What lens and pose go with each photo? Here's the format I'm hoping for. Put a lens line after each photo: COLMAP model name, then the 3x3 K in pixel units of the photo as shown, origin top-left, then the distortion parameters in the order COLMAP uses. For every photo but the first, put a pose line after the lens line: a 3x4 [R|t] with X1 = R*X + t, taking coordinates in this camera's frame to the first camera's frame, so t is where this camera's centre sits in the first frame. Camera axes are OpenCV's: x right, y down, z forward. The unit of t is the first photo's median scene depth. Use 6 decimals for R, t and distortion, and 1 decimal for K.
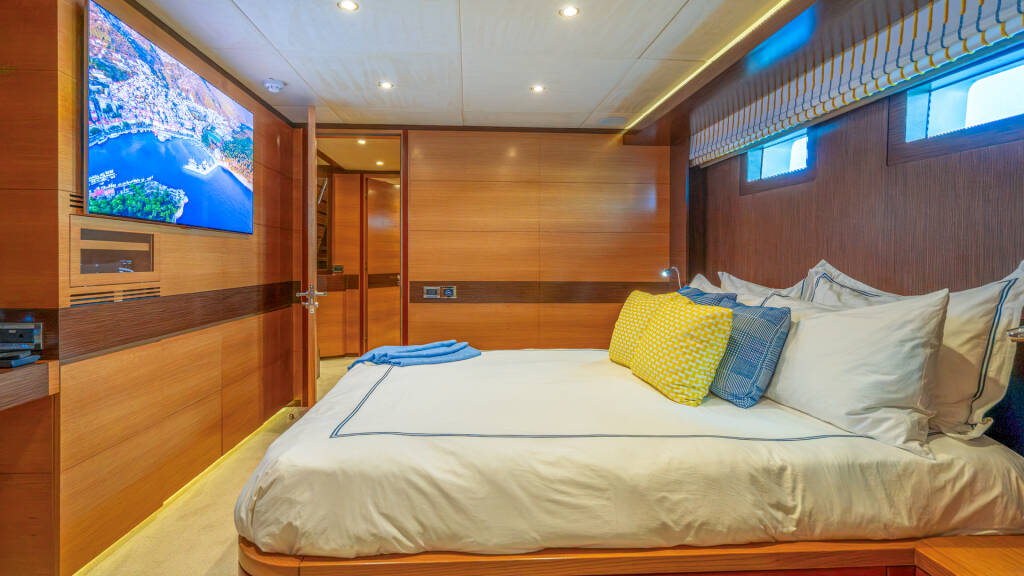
lens RADIAL K [[474.2, 0, 505.1], [0, 474.2, 288.2], [0, 0, 1]] dist [-0.002996, -0.000177]
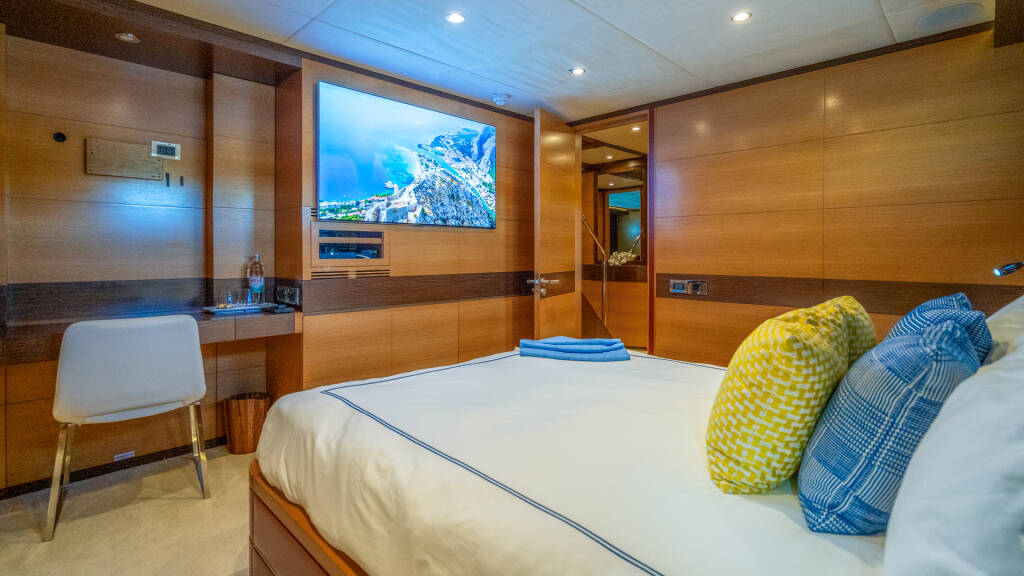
lens RADIAL K [[474.2, 0, 509.0], [0, 474.2, 280.5], [0, 0, 1]] dist [-0.002996, -0.000177]
pose [[0.668246, 0.040872, -0.742816, 0.563334], [-0.040954, 0.998997, 0.018125, -0.011206], [0.742812, 0.018310, 0.669250, 0.348382]]
